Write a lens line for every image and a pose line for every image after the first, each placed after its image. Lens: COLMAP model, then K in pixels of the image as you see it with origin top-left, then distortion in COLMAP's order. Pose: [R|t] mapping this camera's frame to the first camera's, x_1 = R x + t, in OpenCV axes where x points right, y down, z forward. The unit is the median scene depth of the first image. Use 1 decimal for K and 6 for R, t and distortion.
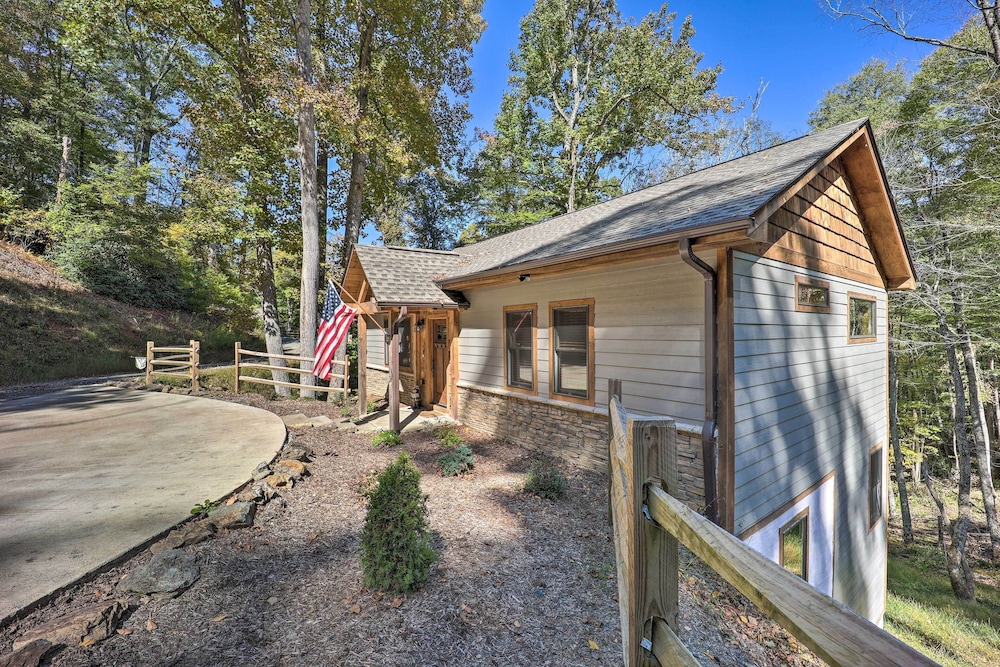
lens RADIAL K [[407.7, 0, 500.0], [0, 407.7, 333.5], [0, 0, 1]] dist [-0.002456, -0.000355]
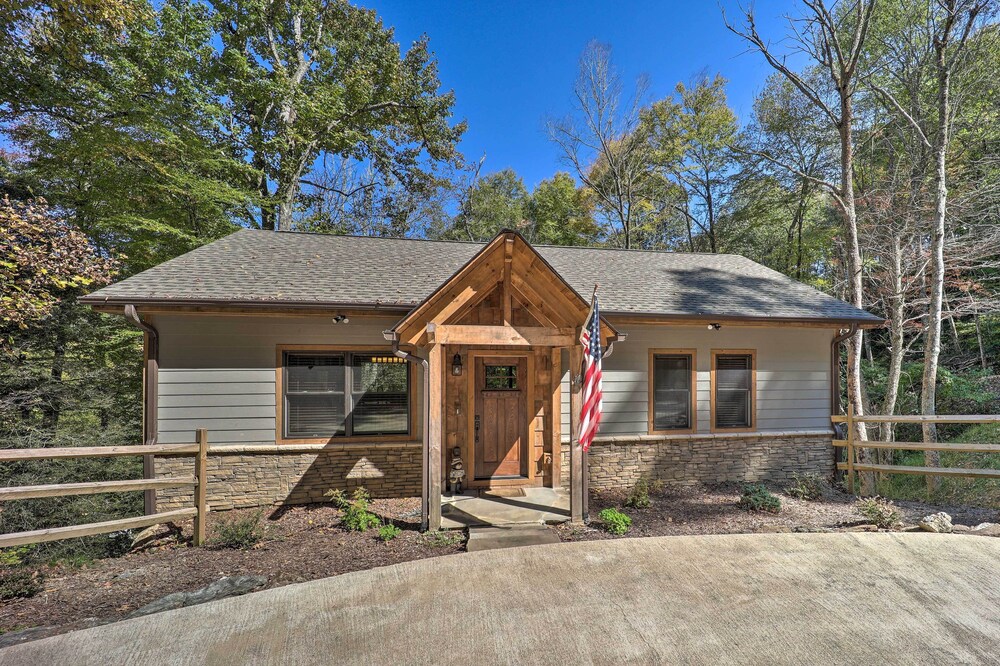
lens RADIAL K [[407.7, 0, 500.0], [0, 407.7, 333.0], [0, 0, 1]] dist [-0.002456, -0.000355]
pose [[0.444683, 0.026929, 0.895283, -1.029743], [-0.012713, 0.999637, -0.023754, -0.075538], [-0.895598, -0.000818, 0.444864, 0.901569]]
